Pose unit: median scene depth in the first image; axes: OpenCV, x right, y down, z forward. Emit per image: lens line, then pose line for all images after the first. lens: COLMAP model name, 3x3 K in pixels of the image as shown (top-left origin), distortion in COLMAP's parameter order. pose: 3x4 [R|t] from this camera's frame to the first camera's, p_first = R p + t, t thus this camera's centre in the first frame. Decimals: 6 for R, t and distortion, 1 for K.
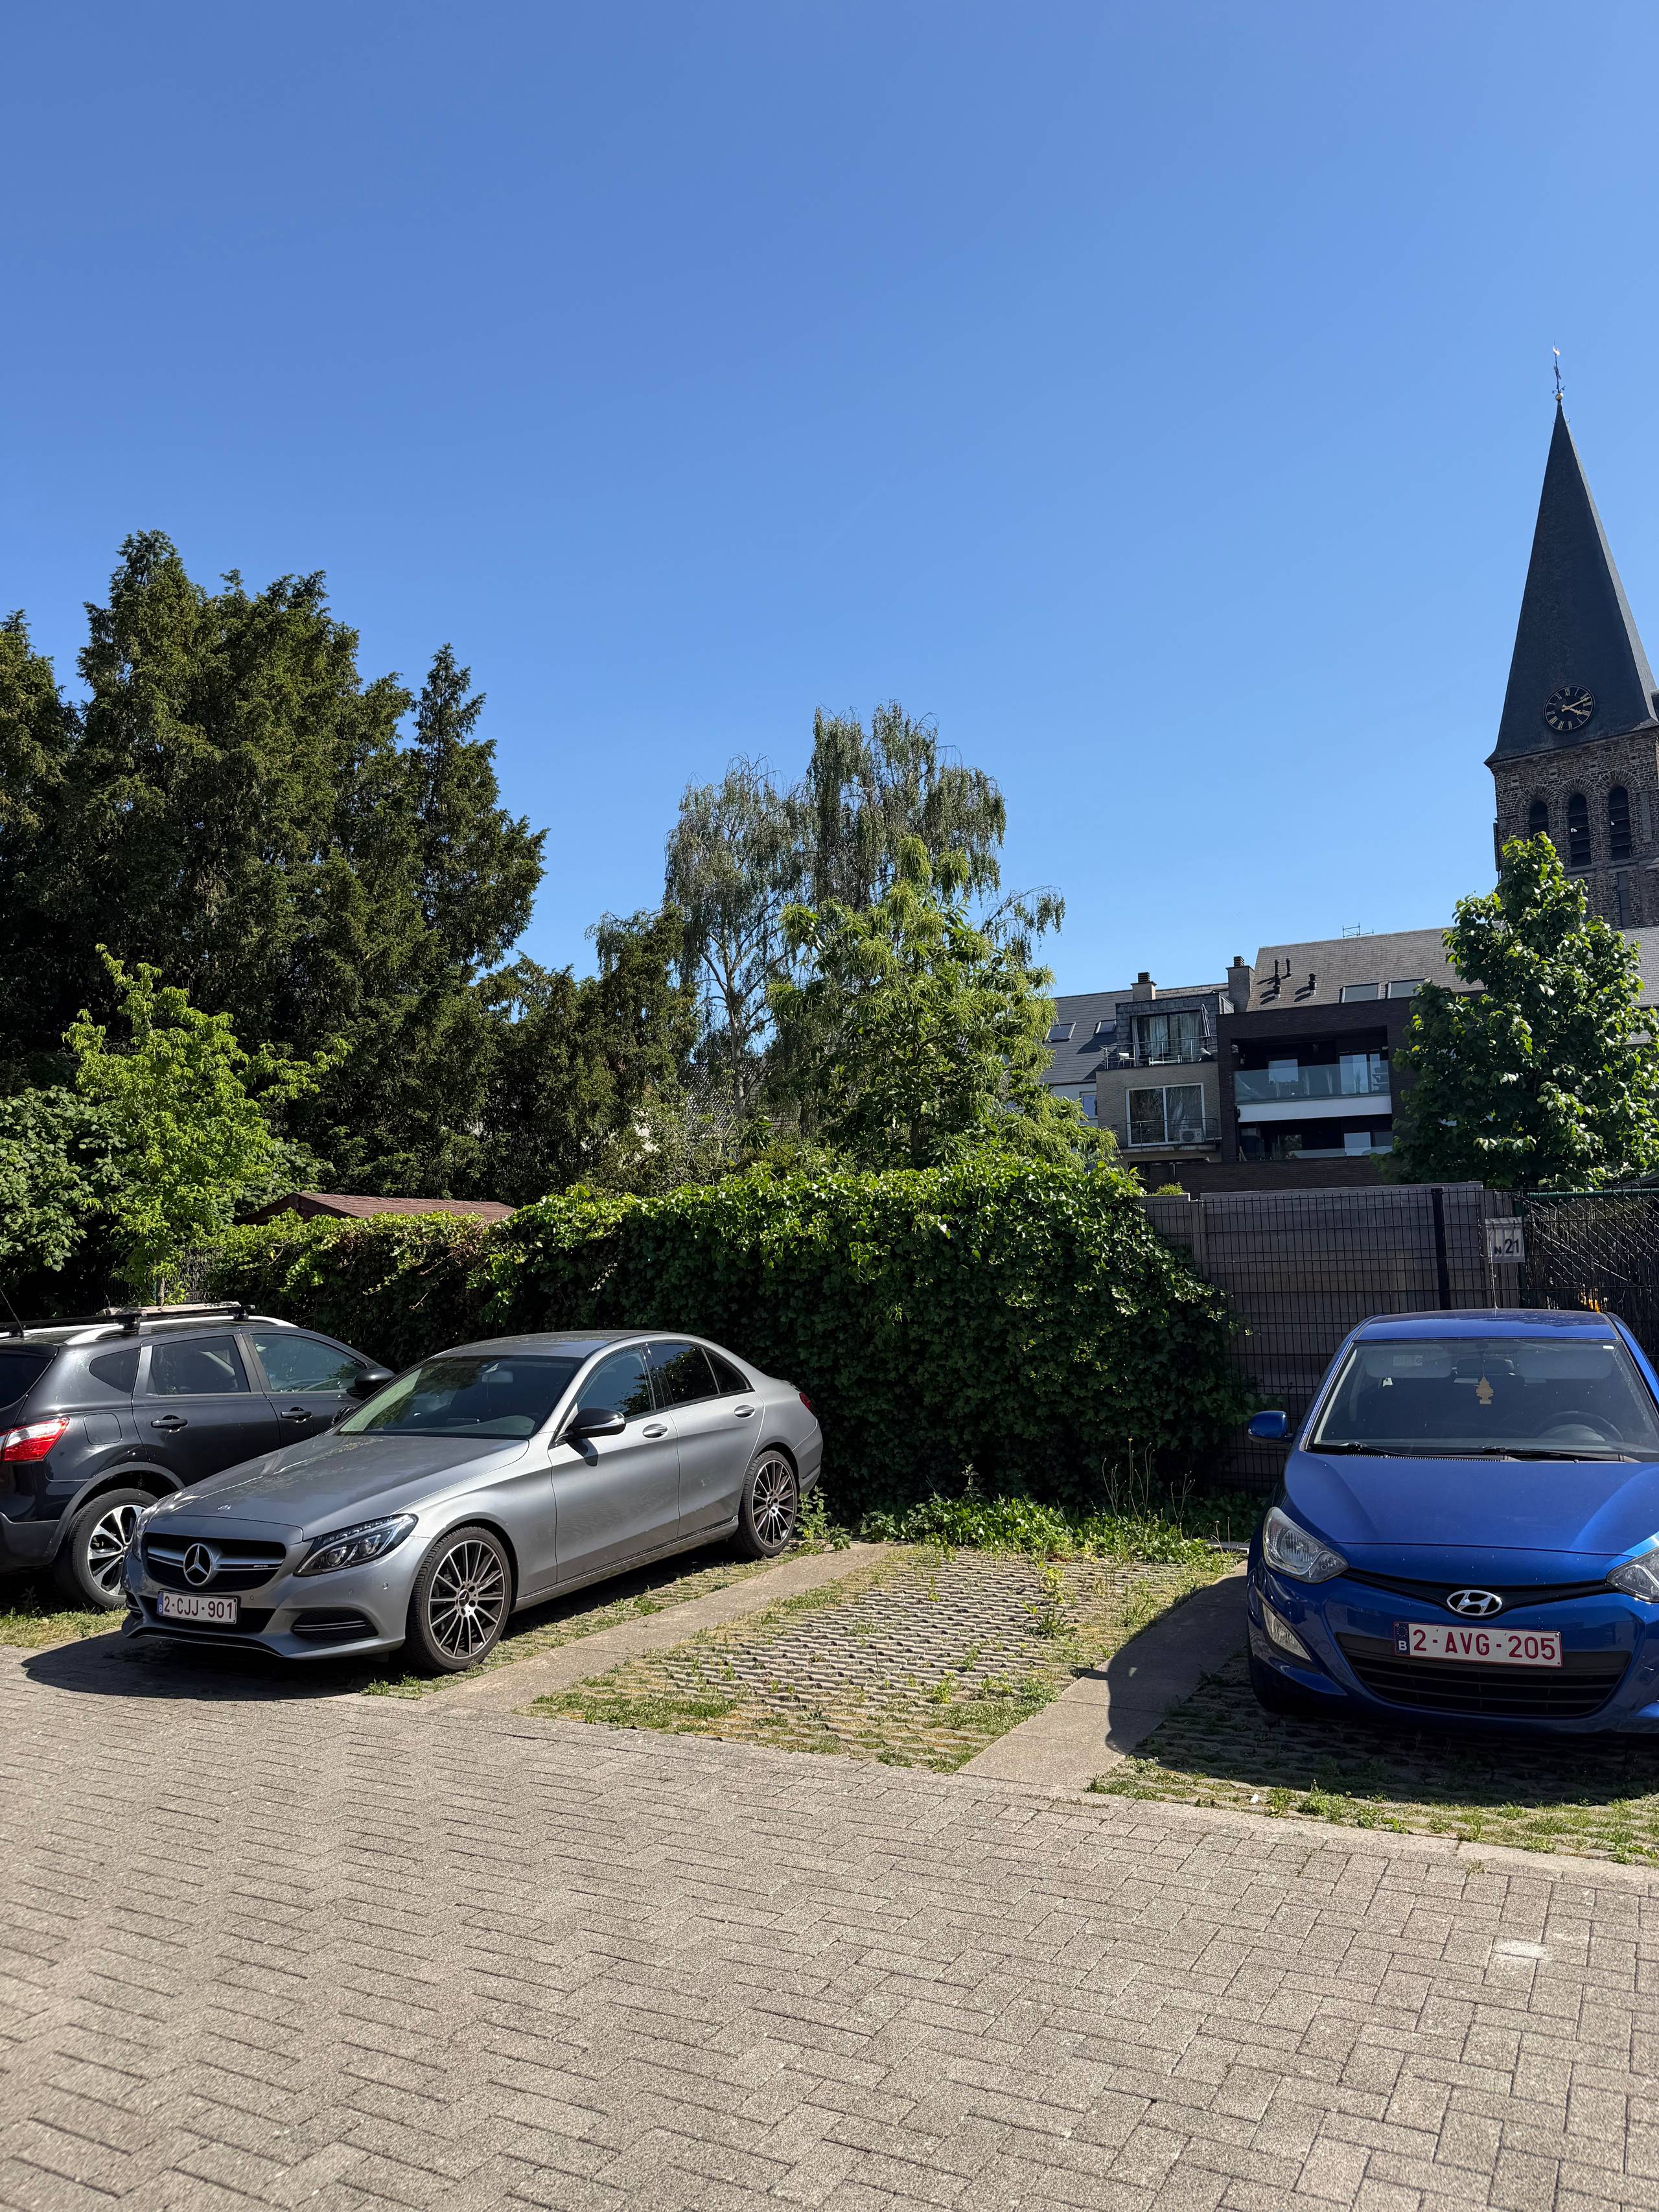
lens RADIAL K [[1557.6, 0, 829.5], [0, 1557.6, 1106.0], [0, 0, 1]] dist [0.161099, -0.363931]
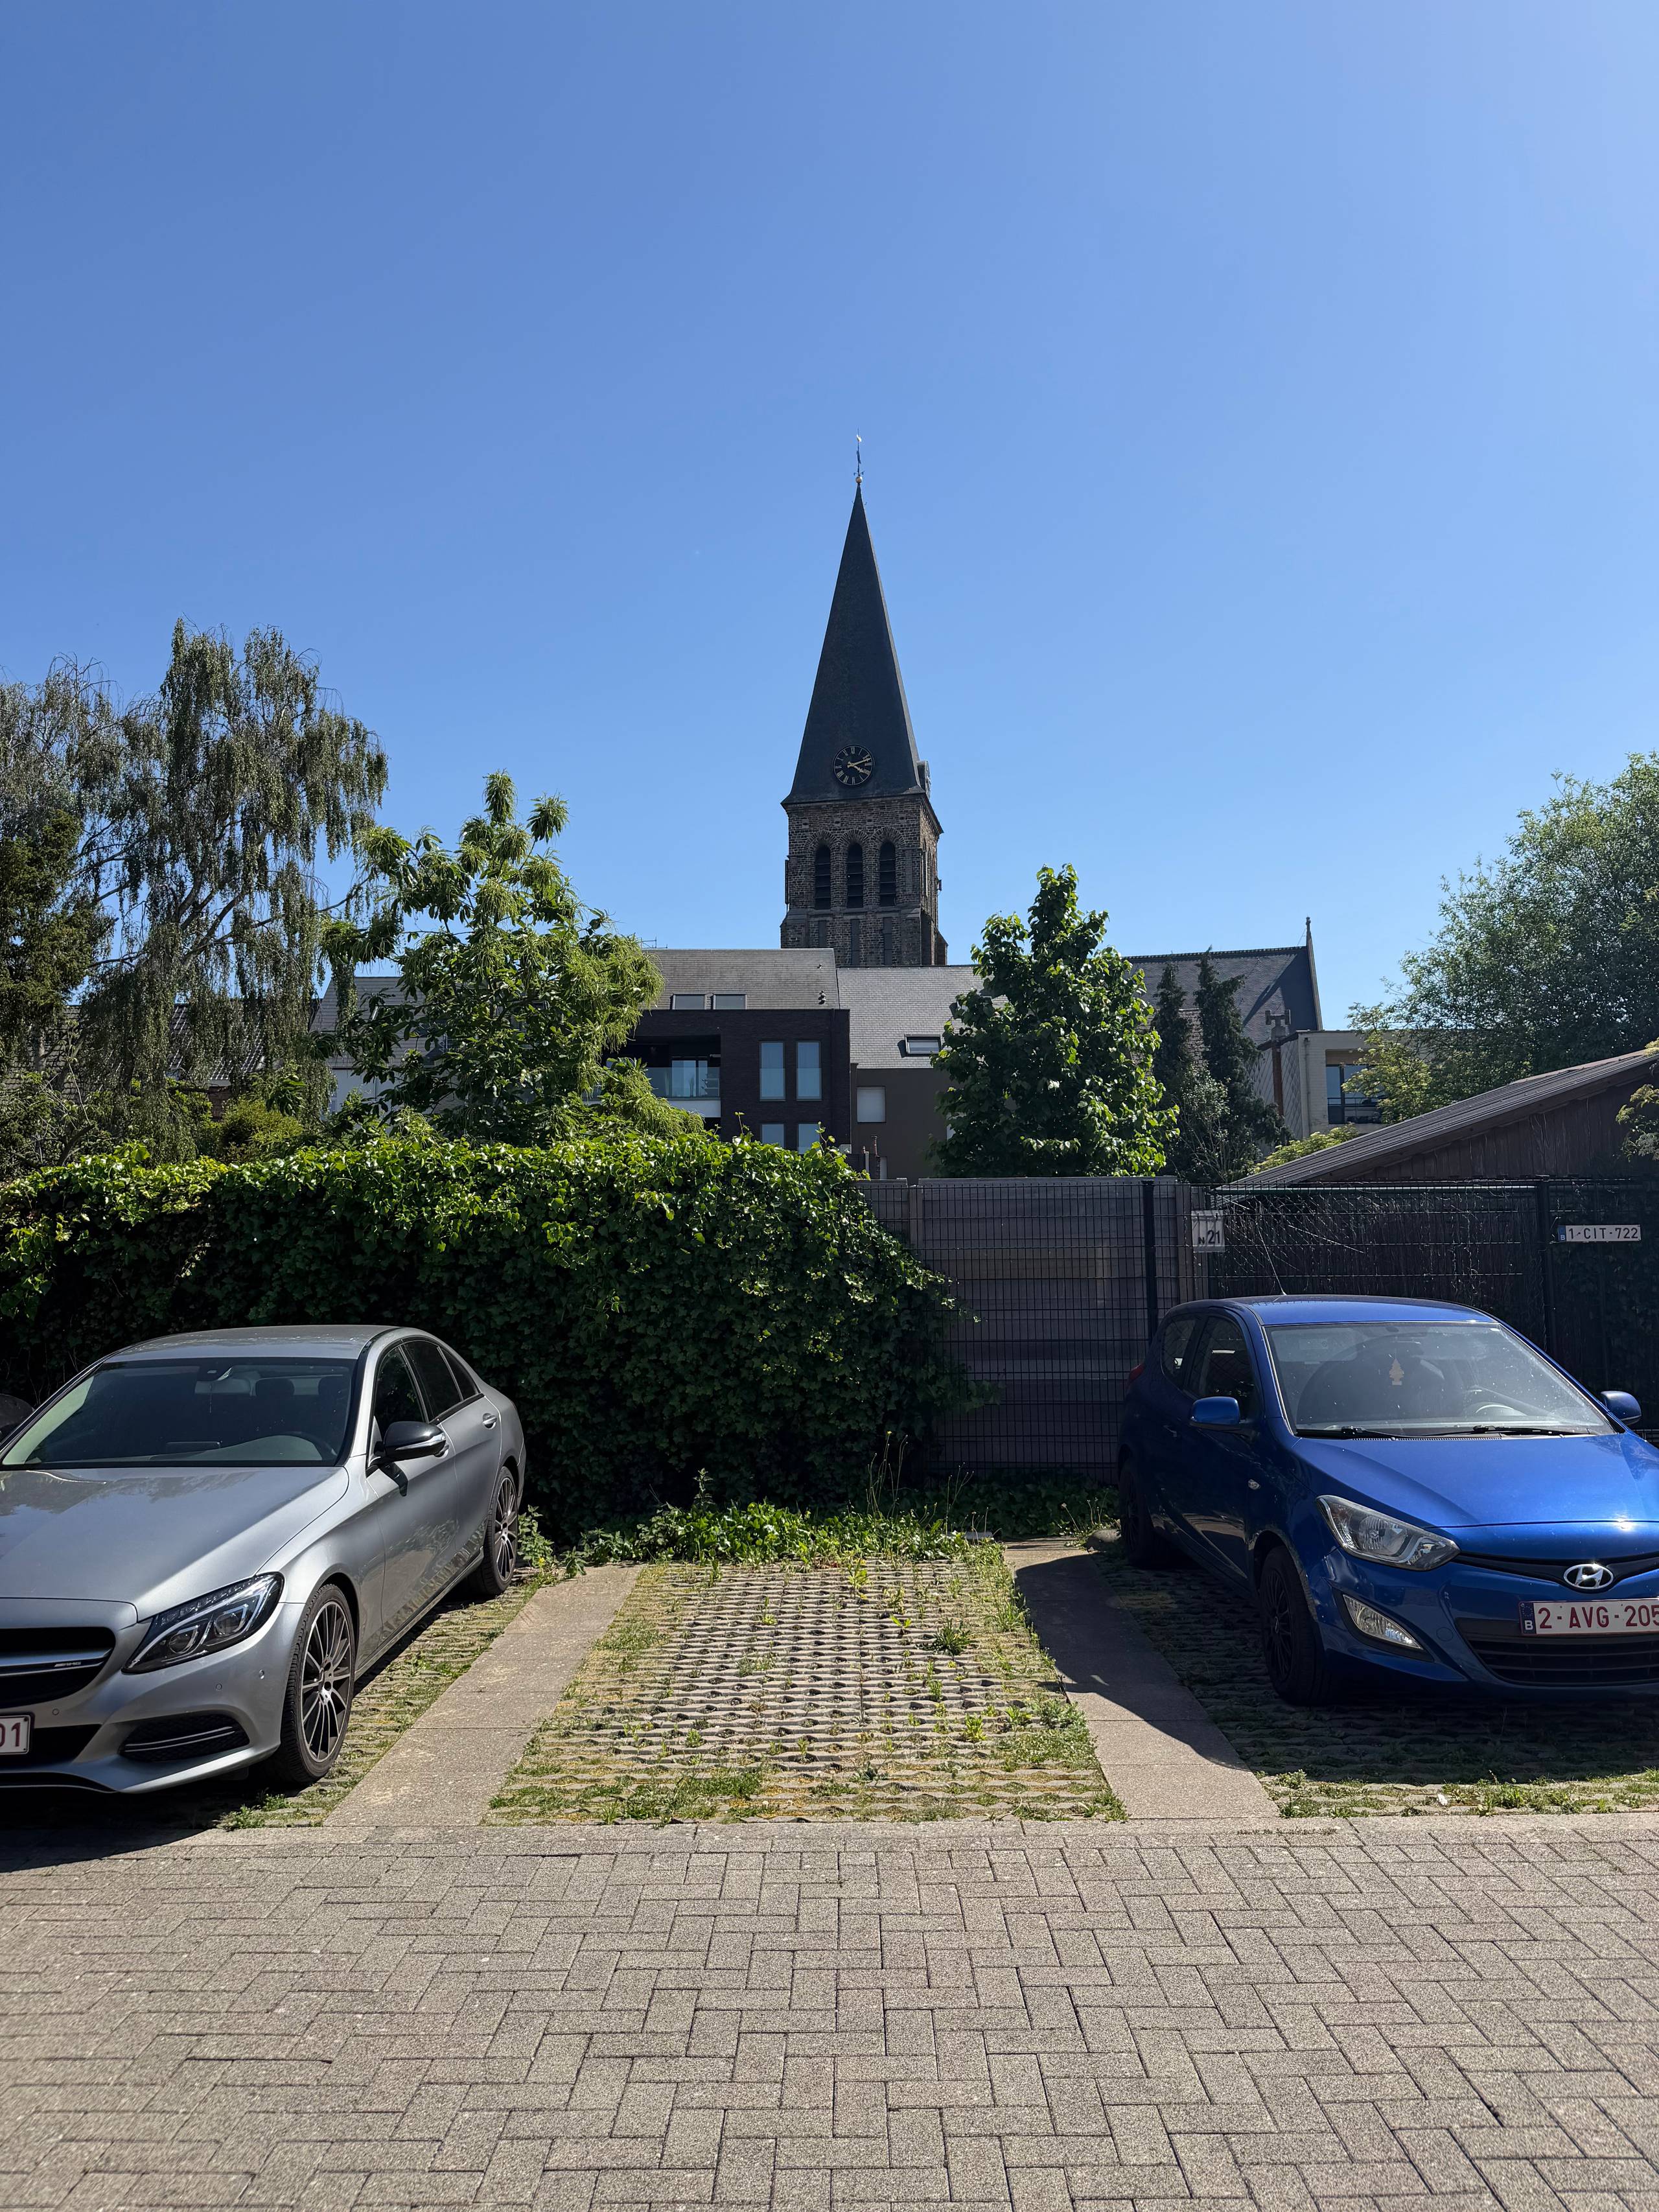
lens RADIAL K [[1553.6, 0, 829.5], [0, 1553.6, 1106.0], [0, 0, 1]] dist [0.149111, -0.278090]
pose [[0.885307, 0.057595, 0.461426, -0.266672], [-0.058252, 0.998219, -0.012833, 0.026236], [-0.461343, -0.015518, 0.887086, 0.165456]]
